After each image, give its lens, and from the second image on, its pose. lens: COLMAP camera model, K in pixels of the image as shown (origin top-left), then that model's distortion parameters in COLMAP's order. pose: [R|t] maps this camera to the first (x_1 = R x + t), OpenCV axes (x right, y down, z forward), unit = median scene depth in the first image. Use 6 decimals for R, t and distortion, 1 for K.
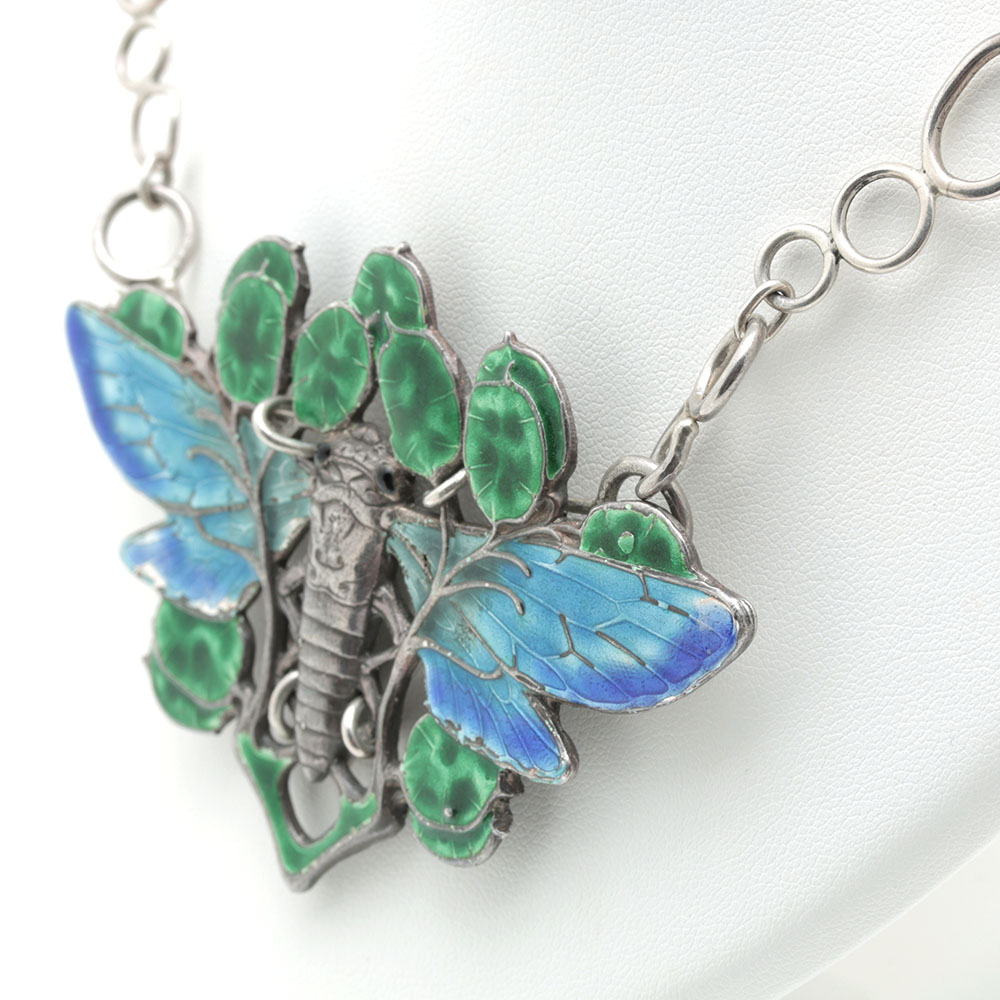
lens RADIAL K [[5492.0, 0, 427.7], [0, 5492.0, 499.1], [0, 0, 1]] dist [-0.066087, -2.996684]
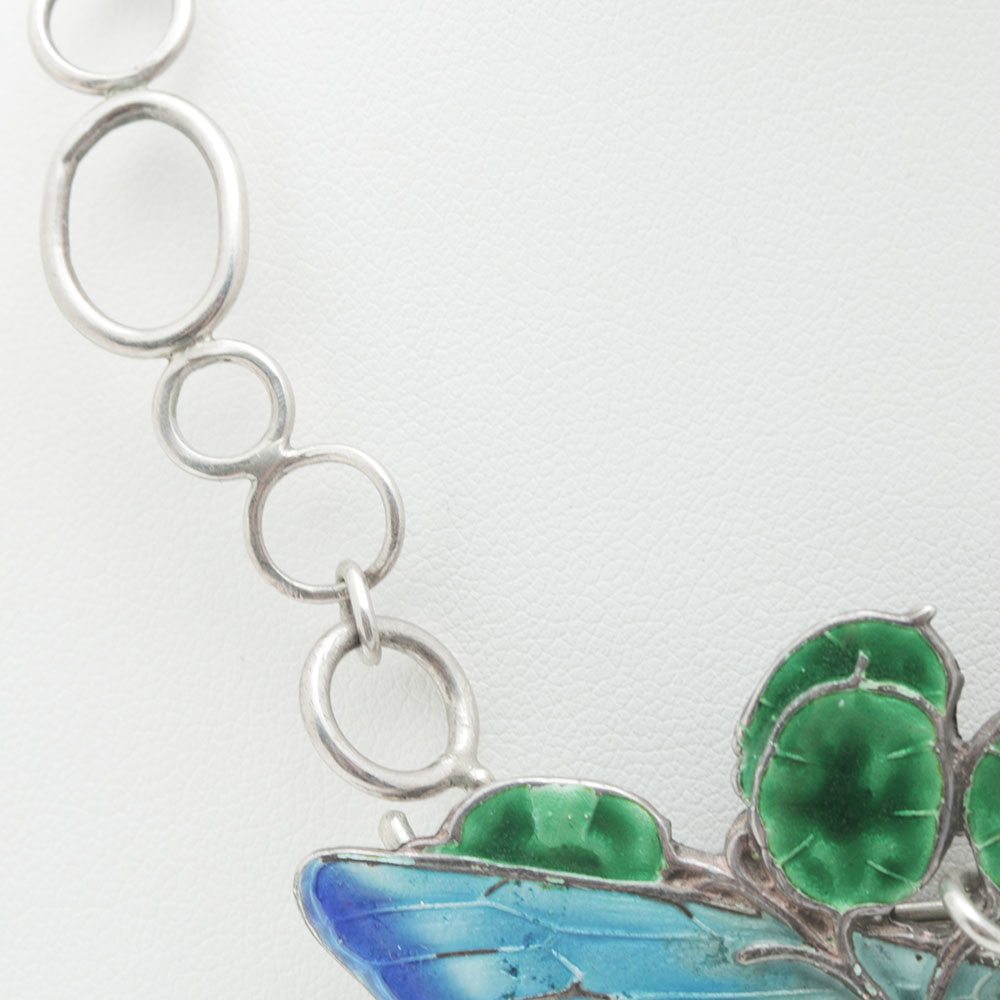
lens RADIAL K [[6151.8, 0, 500.0], [0, 6151.8, 500.0], [0, 0, 1]] dist [-0.169060, -2.897632]
pose [[0.706431, -0.224775, 0.671142, -0.500503], [0.270196, 0.962063, 0.037807, -0.096706], [-0.654179, 0.154632, 0.740364, 0.560916]]
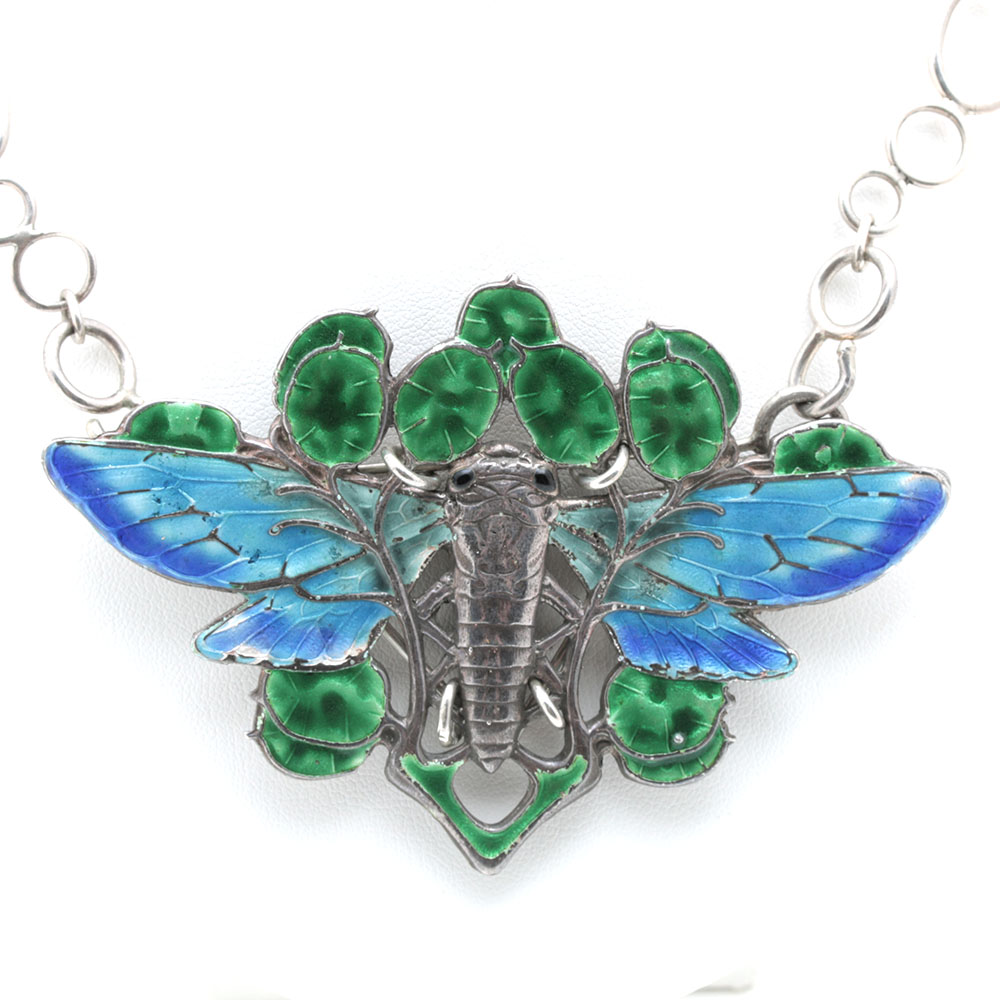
lens RADIAL K [[5492.0, 0, 427.7], [0, 5492.0, 499.1], [0, 0, 1]] dist [-0.066087, -2.996684]
pose [[0.636943, -0.230385, 0.735681, -0.867299], [0.271622, 0.960171, 0.065519, -0.081433], [-0.721474, 0.158095, 0.674152, 0.252330]]
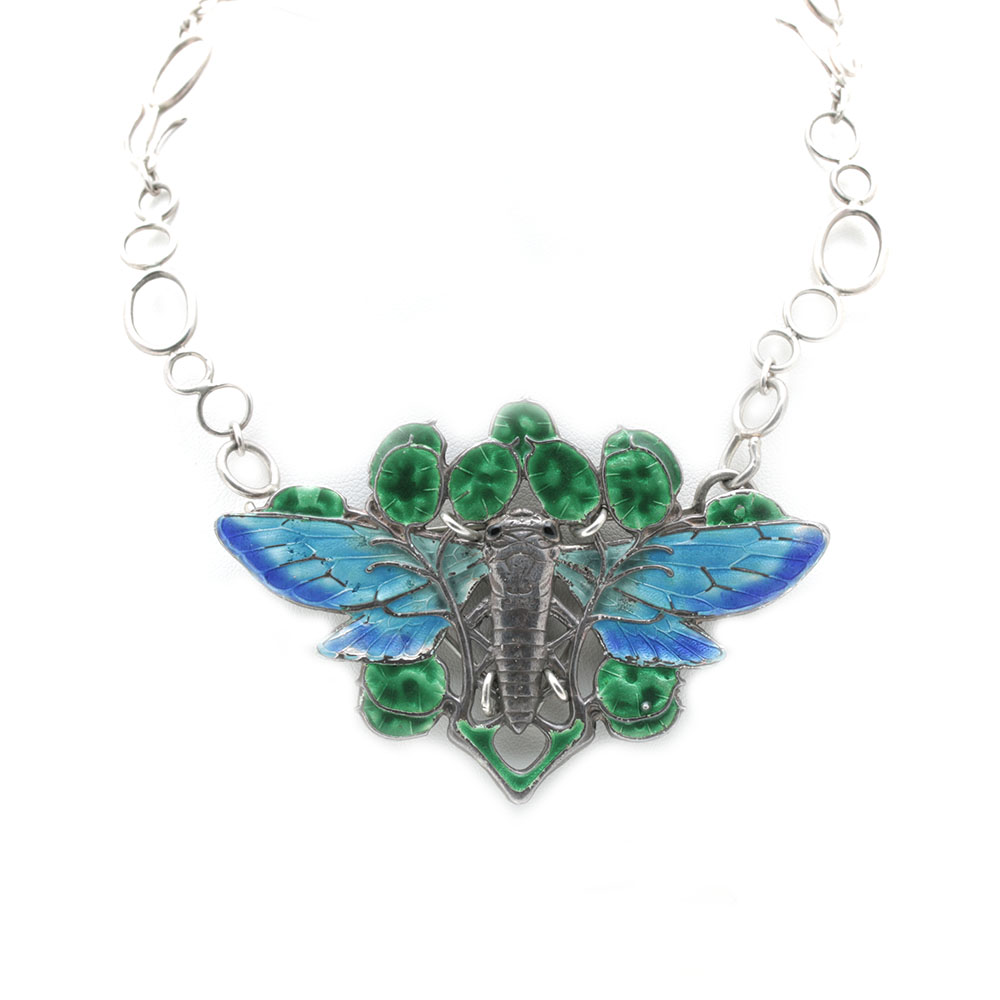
lens RADIAL K [[5492.0, 0, 427.7], [0, 5492.0, 499.1], [0, 0, 1]] dist [-0.066087, -2.996684]
pose [[0.706790, -0.094811, 0.701041, -1.225195], [0.283603, 0.945834, -0.158010, 0.245083], [-0.648088, 0.310497, 0.695395, -0.153909]]
